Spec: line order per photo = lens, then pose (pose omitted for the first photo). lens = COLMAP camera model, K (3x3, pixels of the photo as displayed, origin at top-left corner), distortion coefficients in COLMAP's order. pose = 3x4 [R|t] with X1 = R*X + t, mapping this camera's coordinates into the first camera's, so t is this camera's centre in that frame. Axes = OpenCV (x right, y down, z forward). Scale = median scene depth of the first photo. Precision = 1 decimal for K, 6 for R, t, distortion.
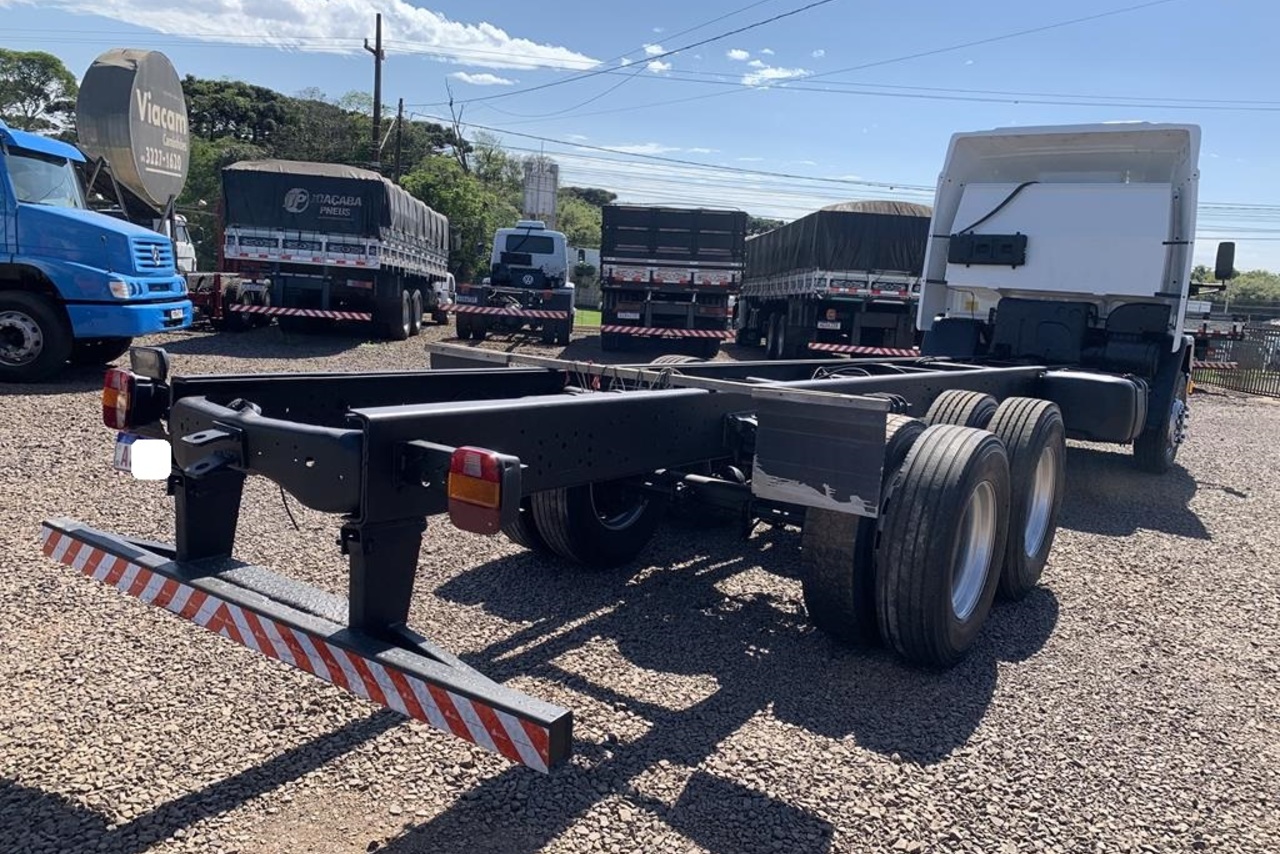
lens RADIAL K [[976.5, 0, 640.7], [0, 976.5, 429.8], [0, 0, 1]] dist [0.033999, -0.052182]
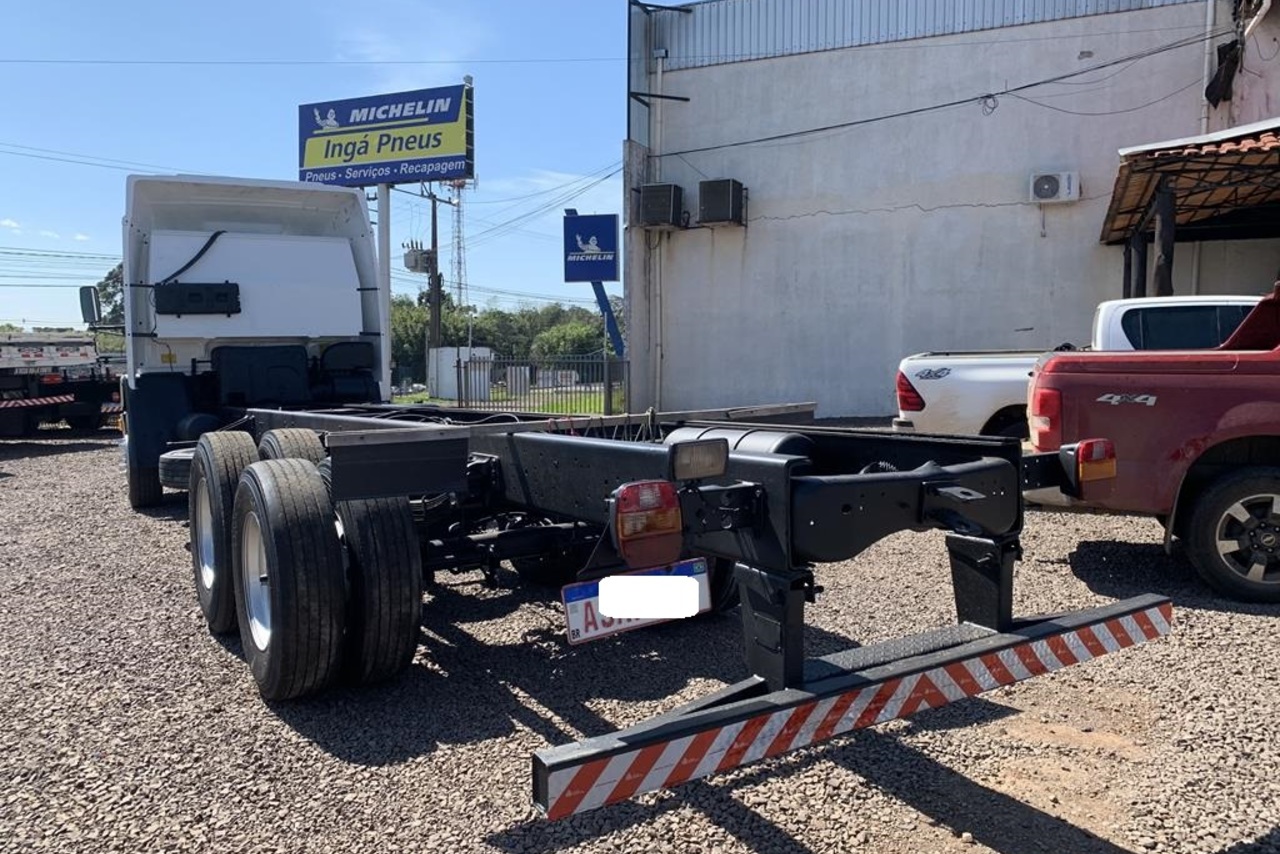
lens RADIAL K [[976.5, 0, 647.2], [0, 976.5, 424.8], [0, 0, 1]] dist [0.033999, -0.052182]
pose [[0.379858, -0.140750, 0.914274, -0.380715], [0.187728, 0.979520, 0.072799, -0.049804], [-0.905796, 0.143981, 0.398501, 0.233932]]
